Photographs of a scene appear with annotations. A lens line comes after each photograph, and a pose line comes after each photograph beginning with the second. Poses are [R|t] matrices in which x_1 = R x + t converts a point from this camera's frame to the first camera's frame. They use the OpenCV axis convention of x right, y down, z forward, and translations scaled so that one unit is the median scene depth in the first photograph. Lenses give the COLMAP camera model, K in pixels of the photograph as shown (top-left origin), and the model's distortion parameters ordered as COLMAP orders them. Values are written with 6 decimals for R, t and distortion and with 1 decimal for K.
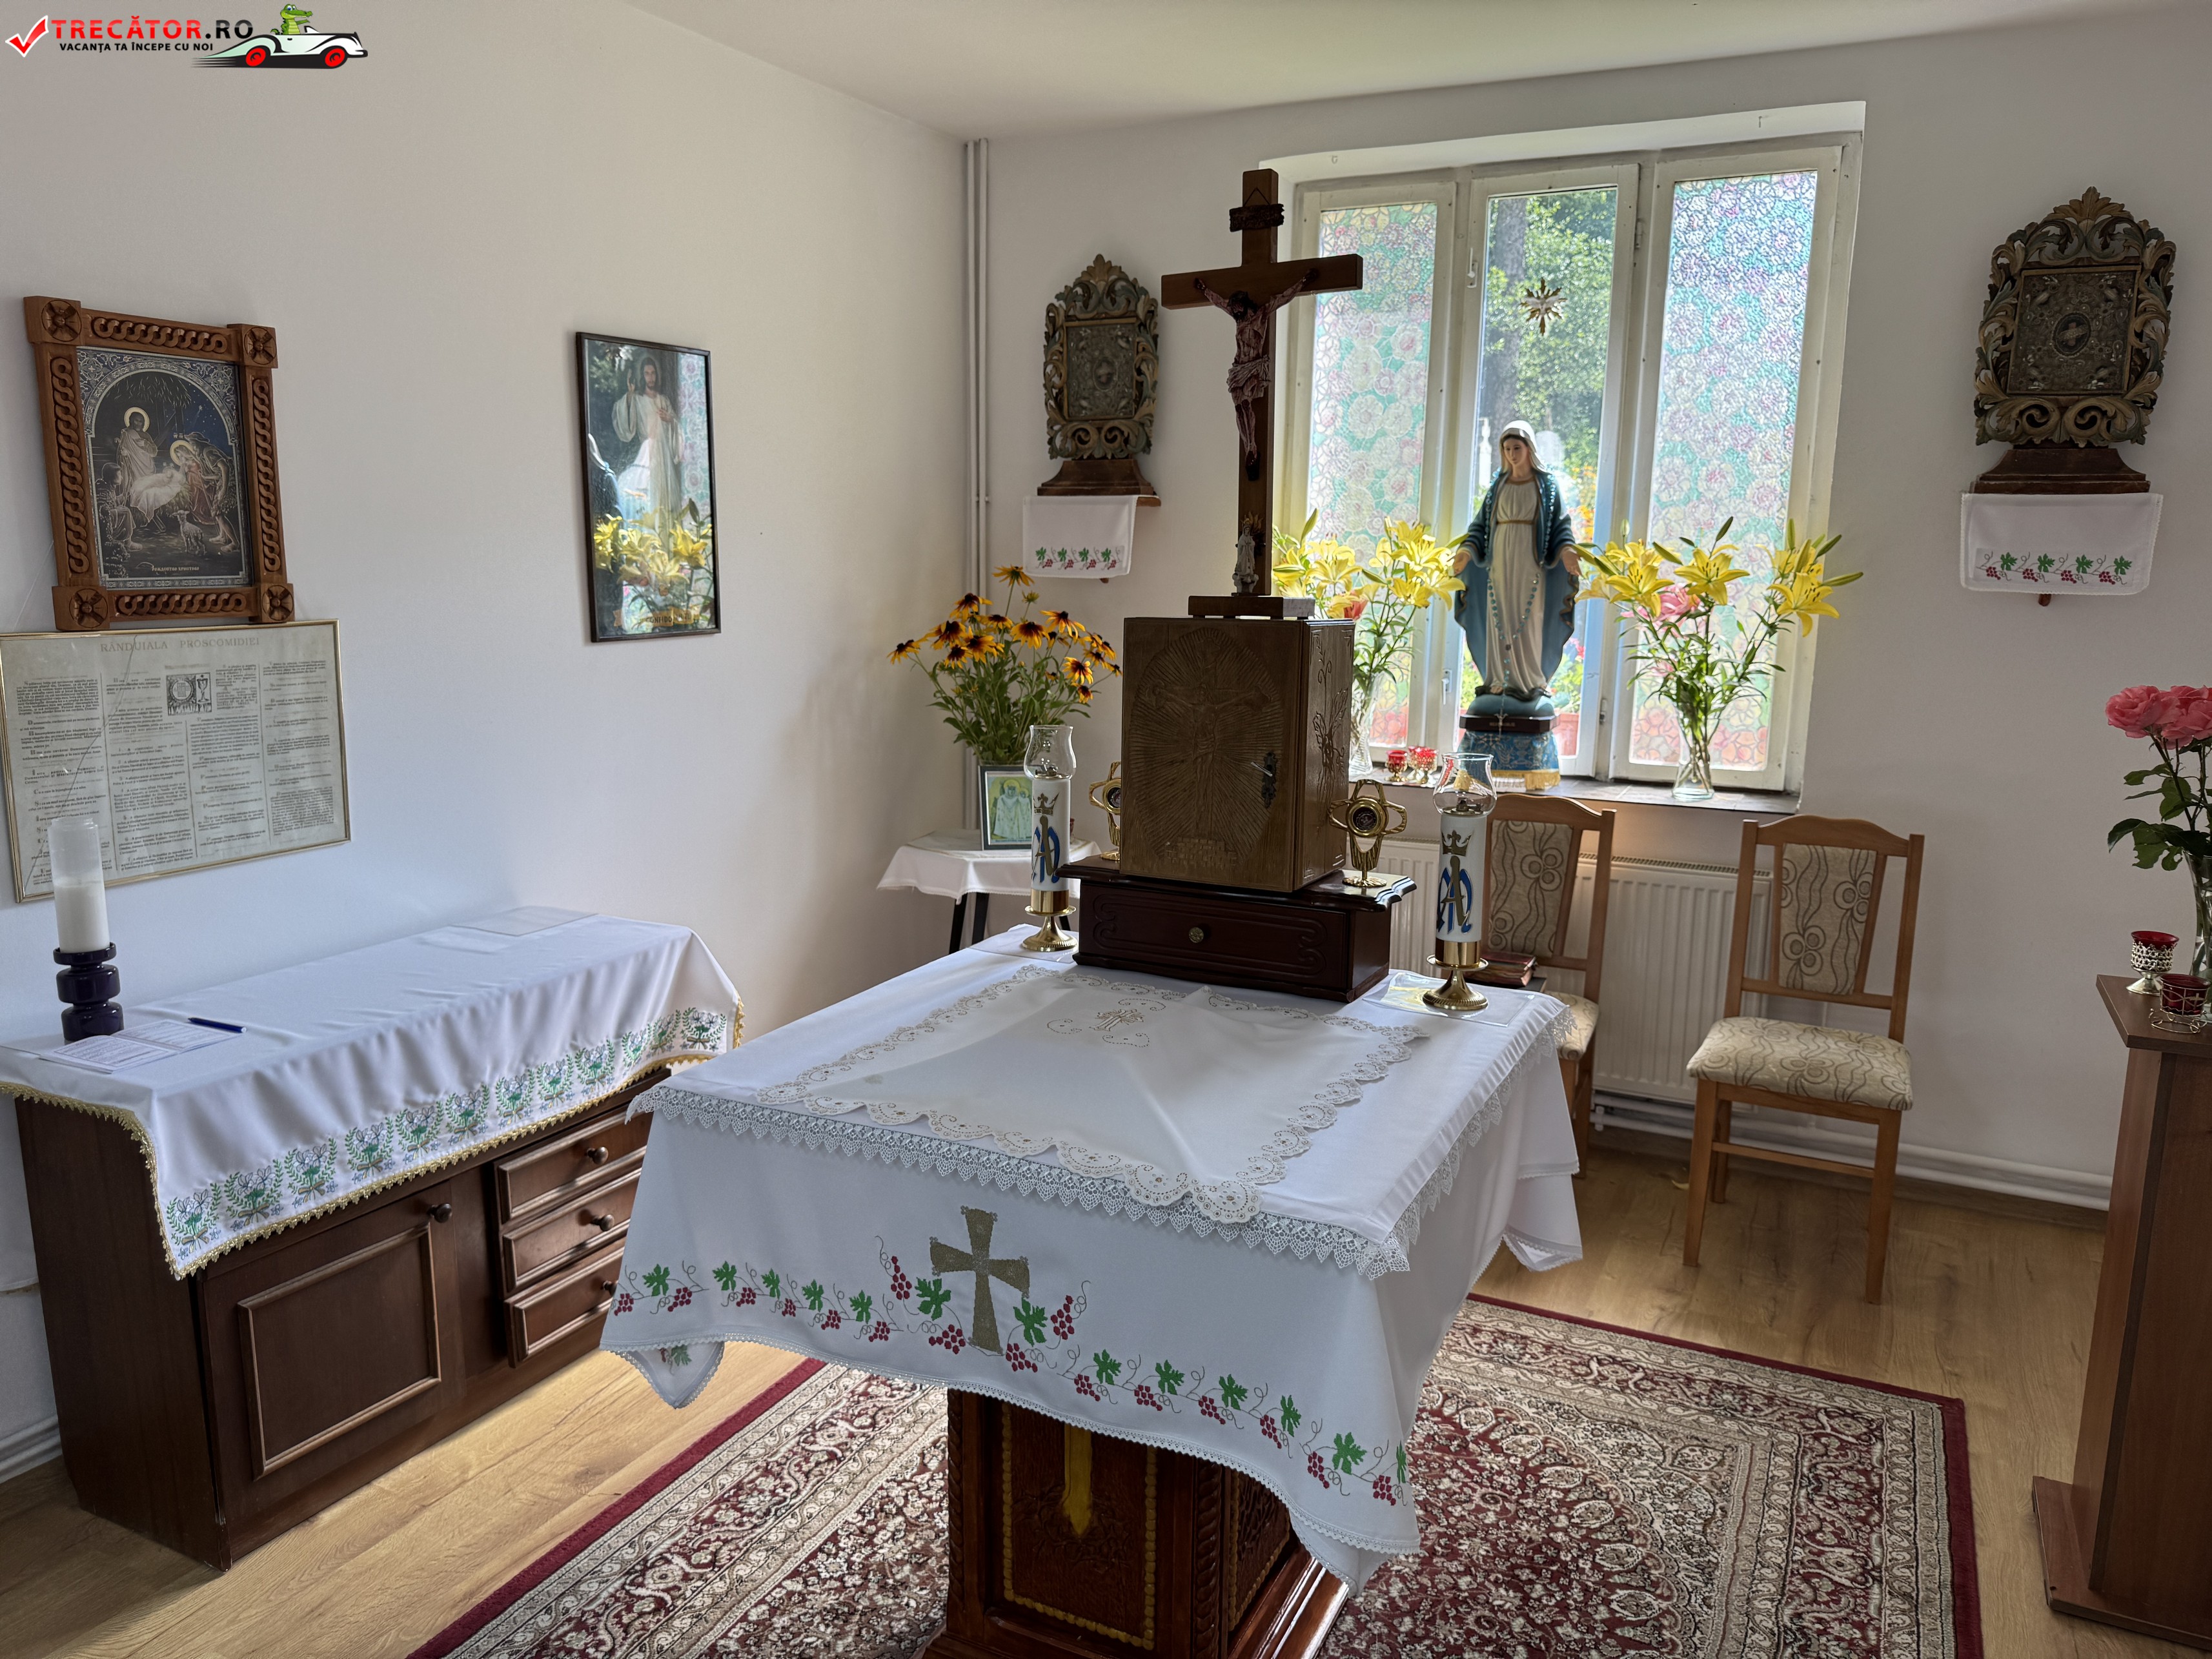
lens RADIAL K [[1575.9, 0, 1106.0], [0, 1575.9, 829.5], [0, 0, 1]] dist [0.079835, -0.098564]
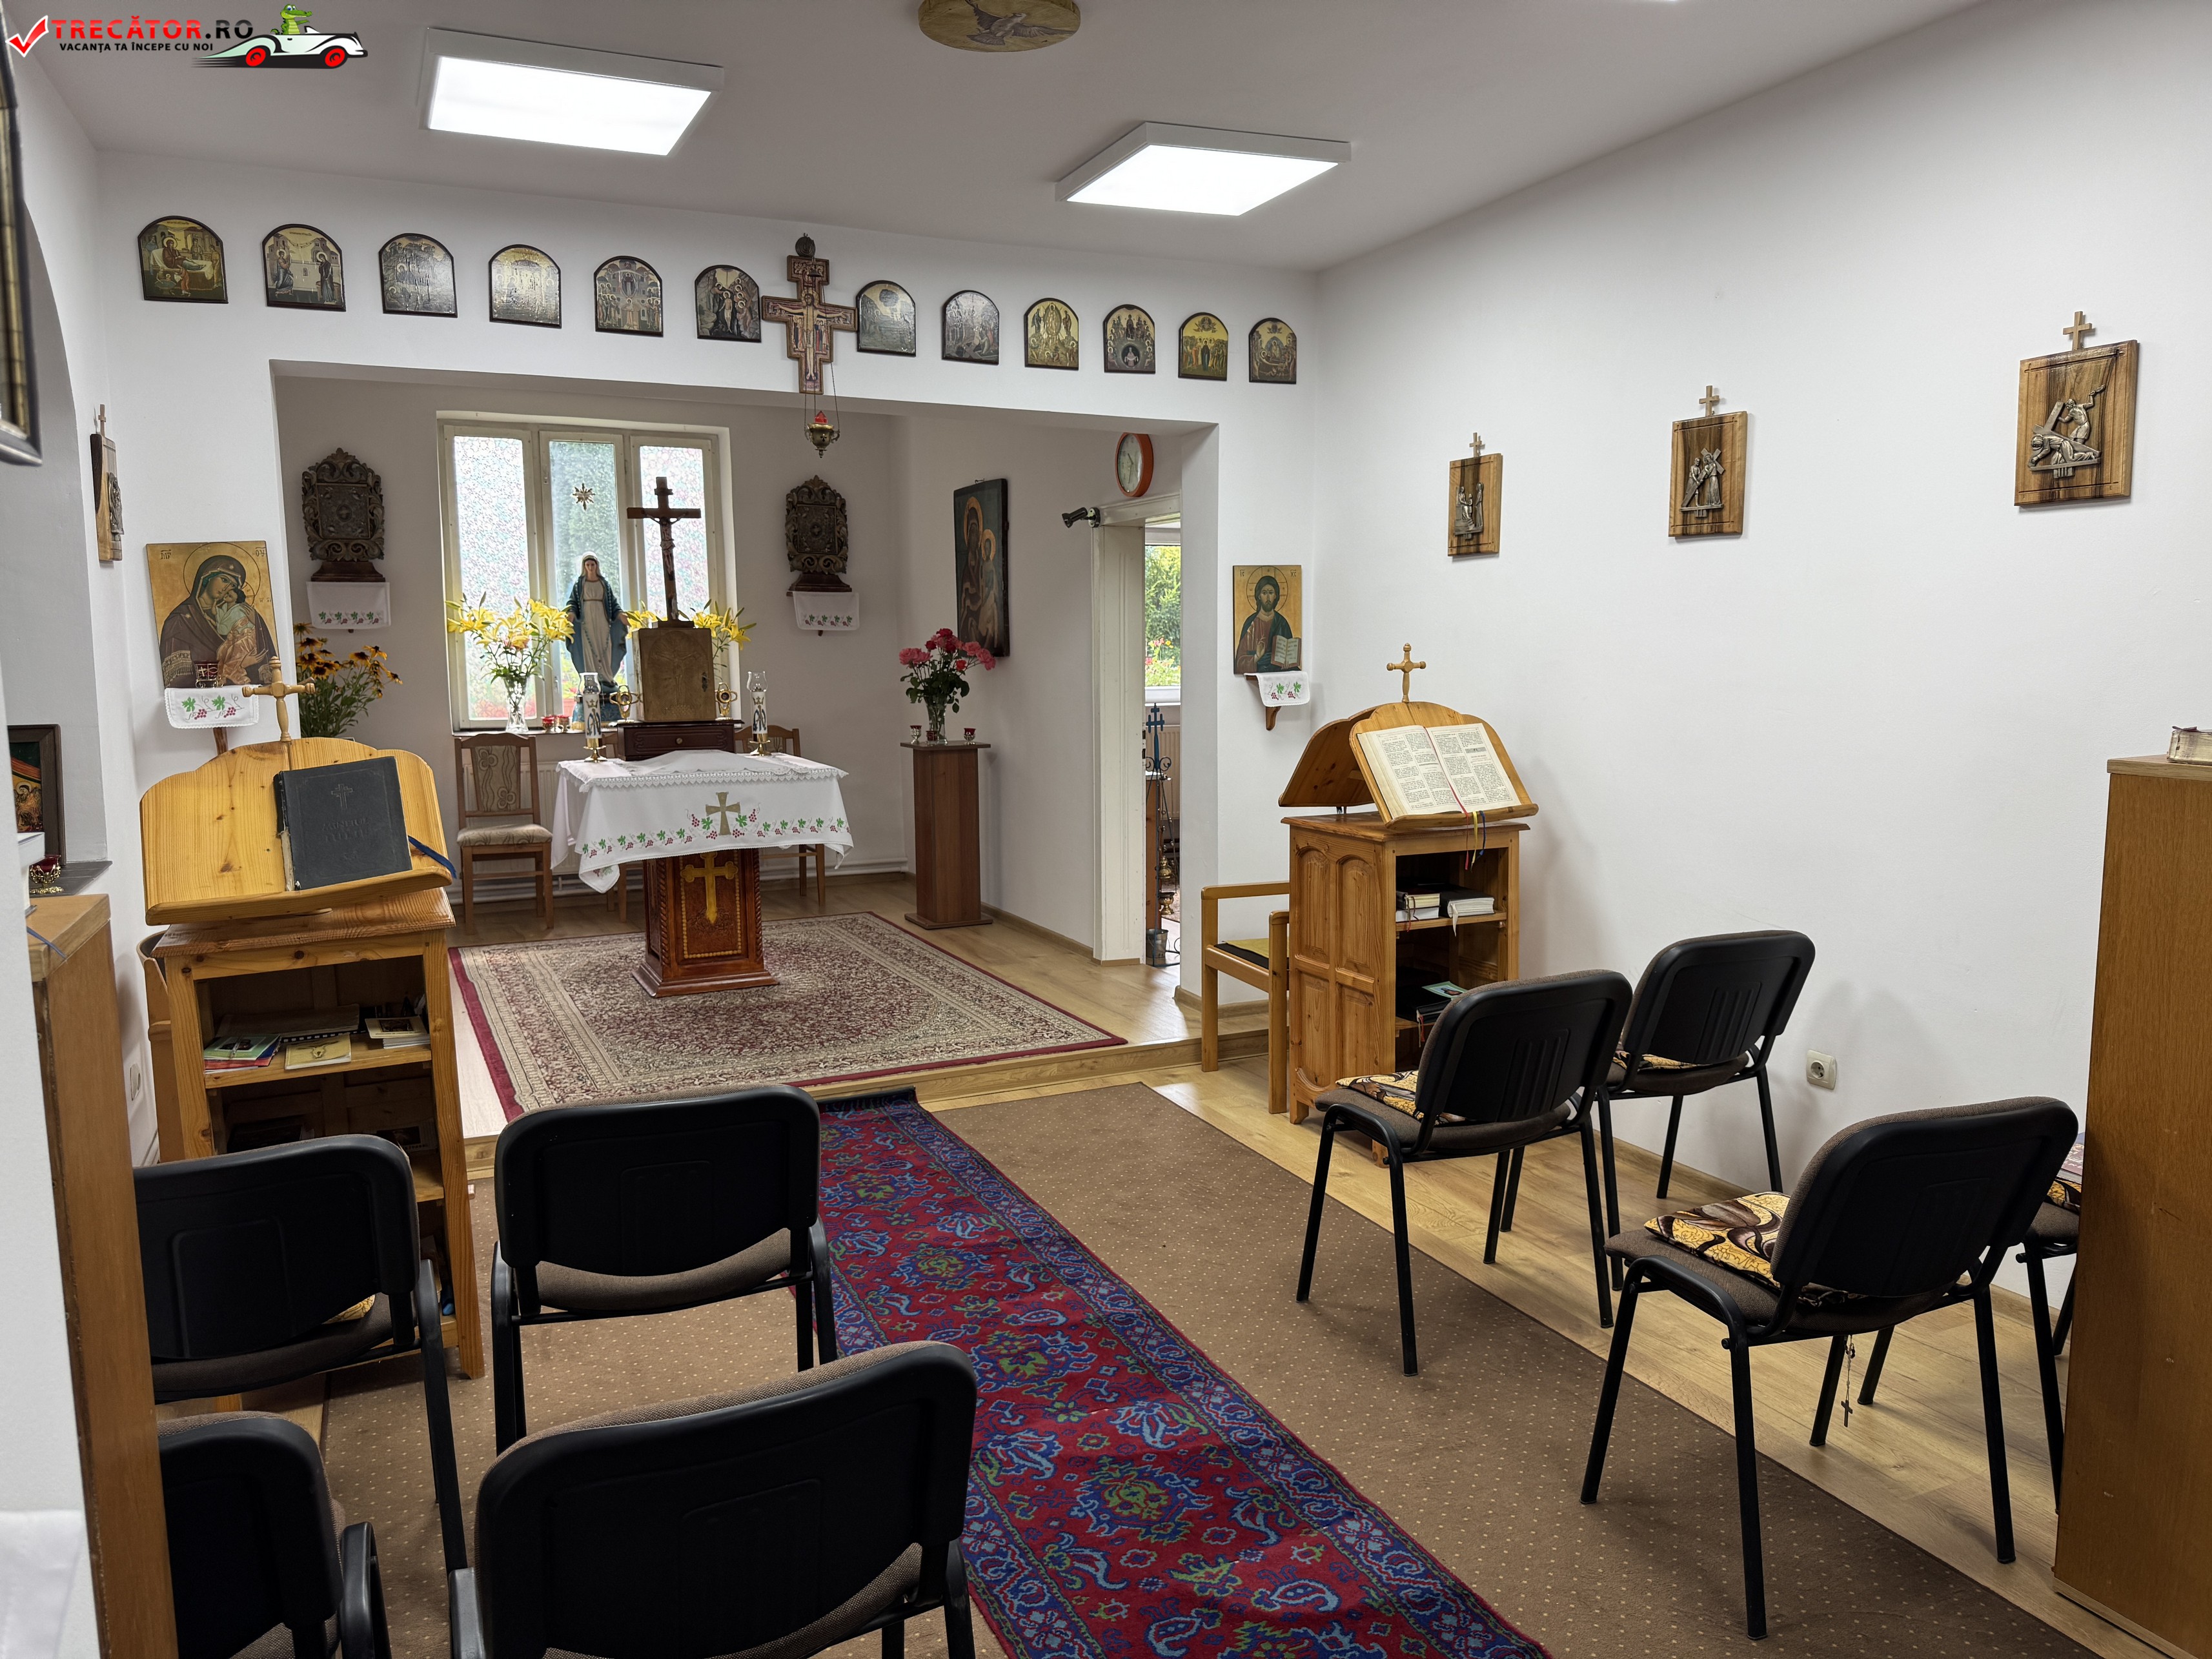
lens RADIAL K [[1571.3, 0, 1106.0], [0, 1571.3, 829.5], [0, 0, 1]] dist [0.163328, -0.312538]
pose [[0.623029, -0.107130, 0.774828, -0.945423], [0.151136, 0.988397, 0.015131, 0.165857], [-0.767458, 0.107677, 0.631992, -0.767578]]
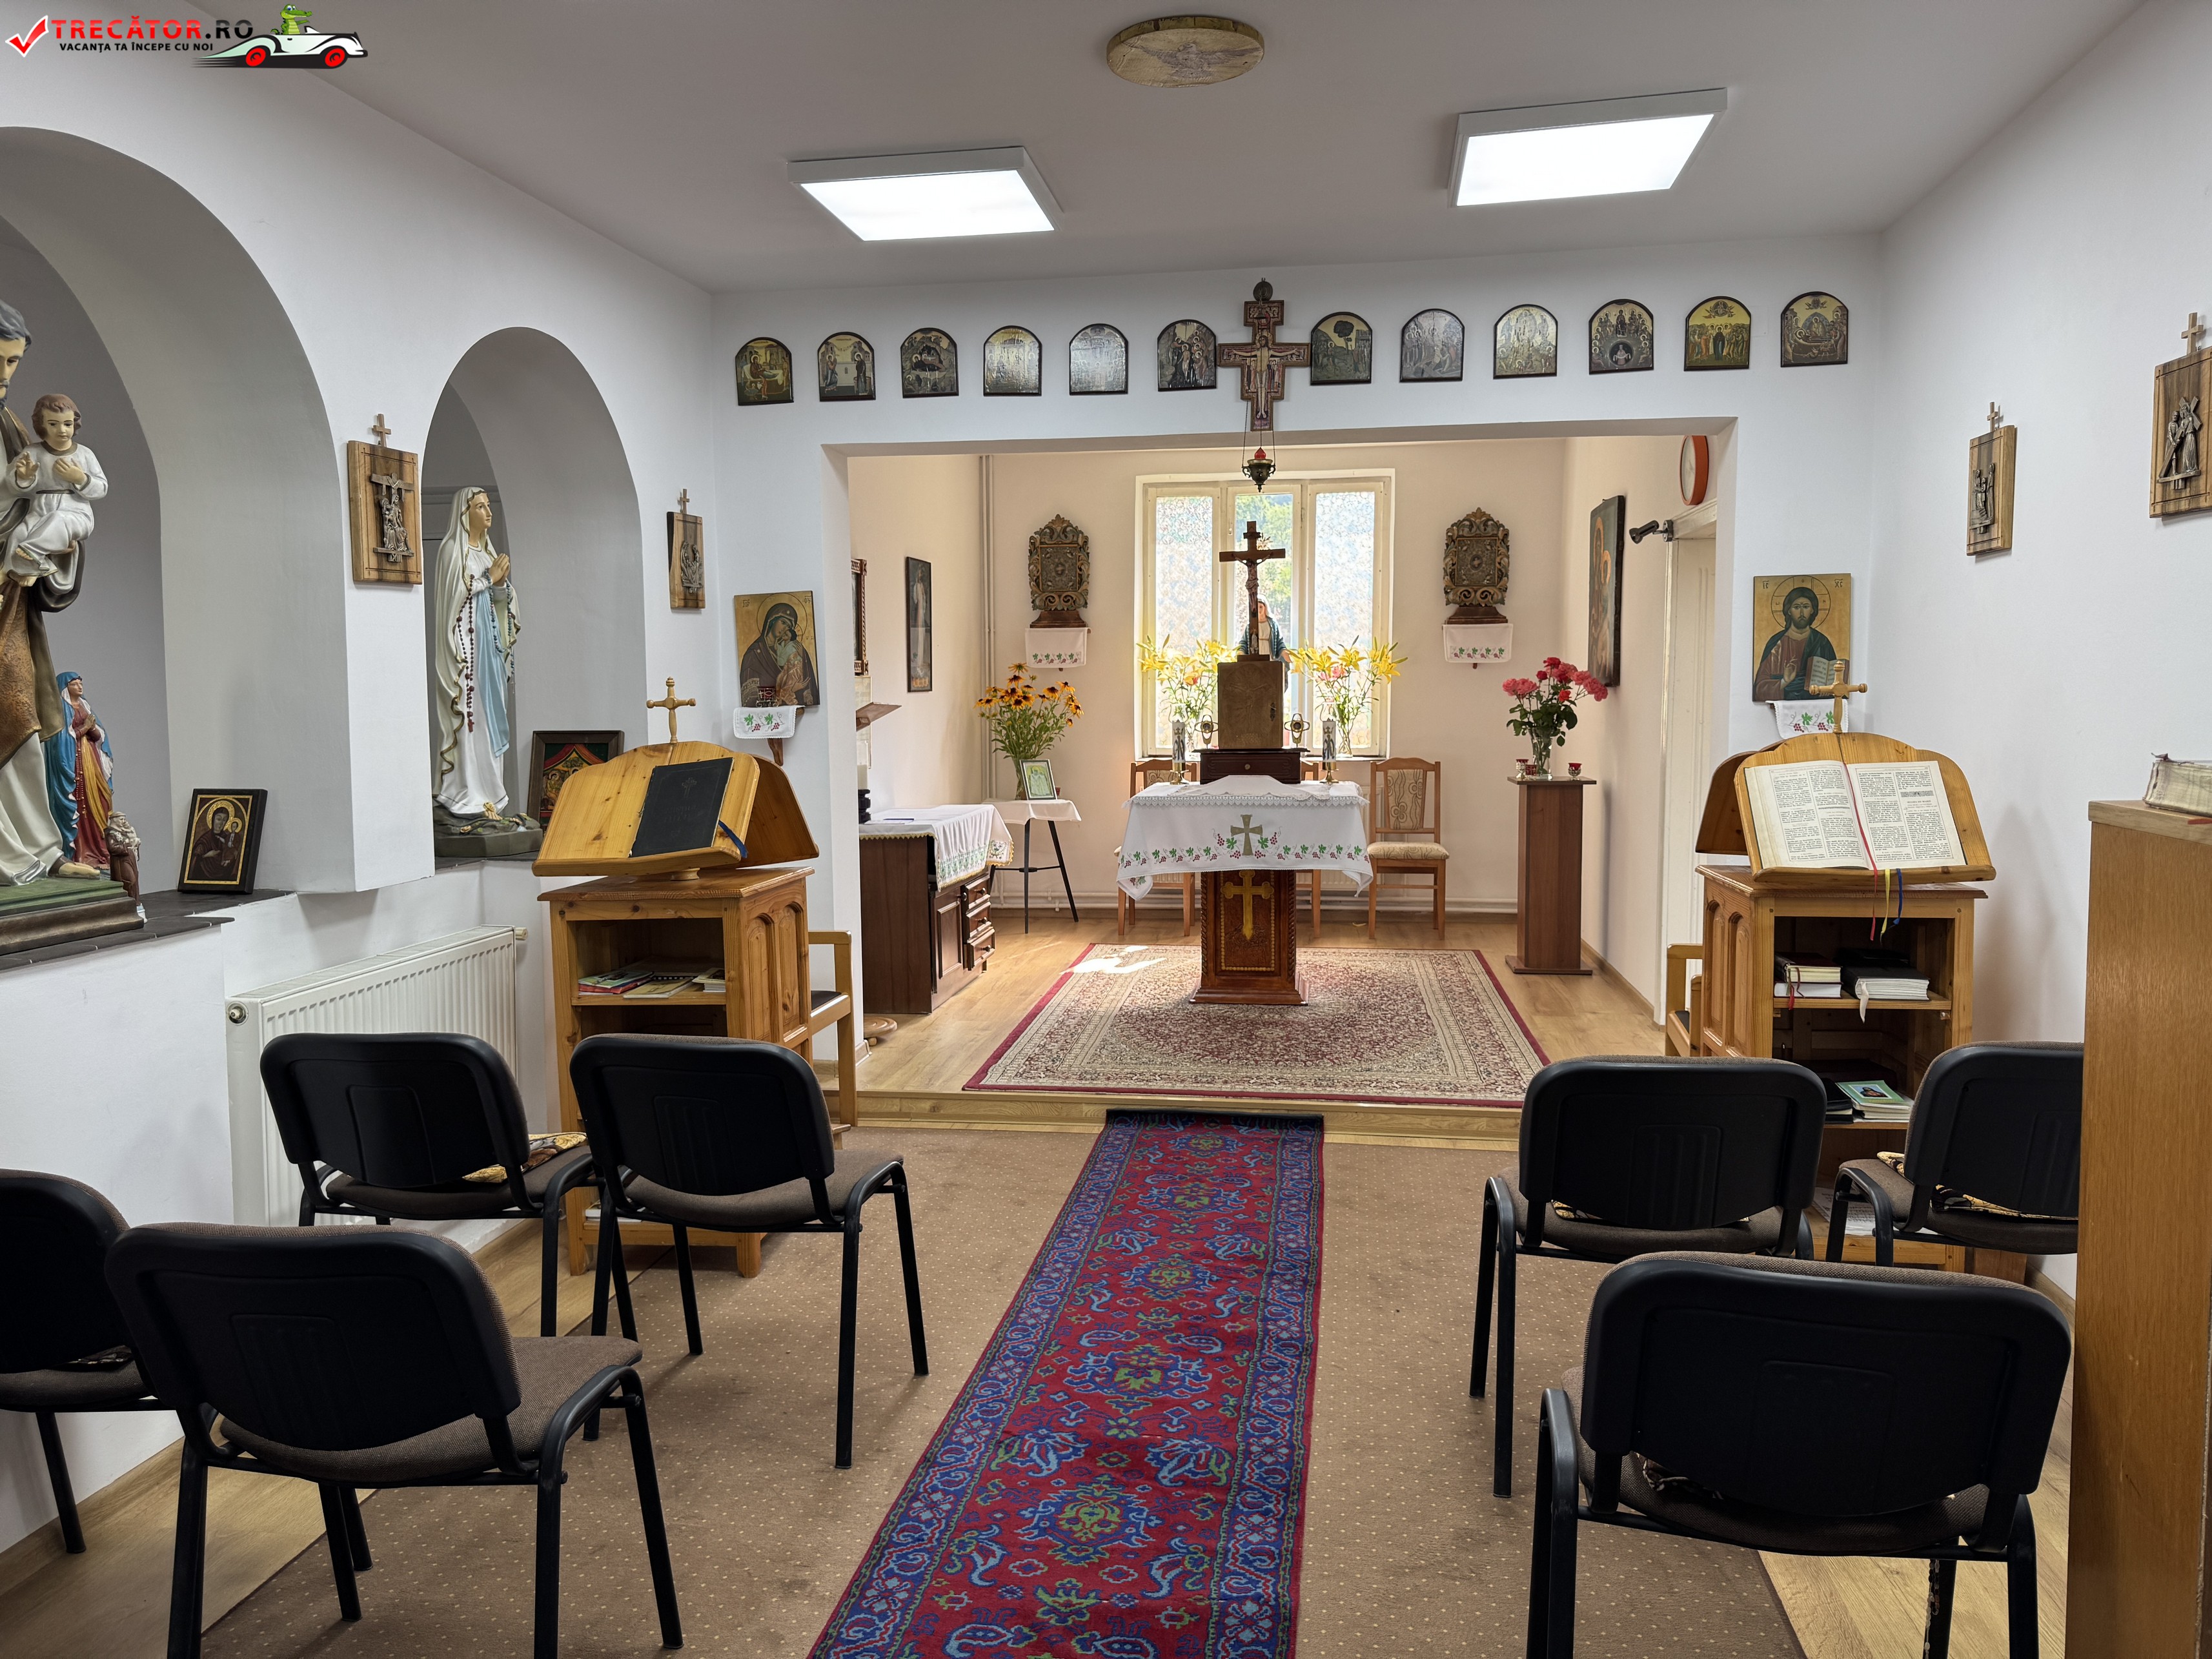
lens RADIAL K [[1562.2, 0, 1085.1], [0, 1562.2, 822.9], [0, 0, 1]] dist [0.133049, -0.266313]
pose [[0.952845, -0.042484, 0.300467, -0.637666], [0.070142, 0.994172, -0.081867, 0.221840], [-0.295238, 0.099081, 0.950272, -0.972579]]
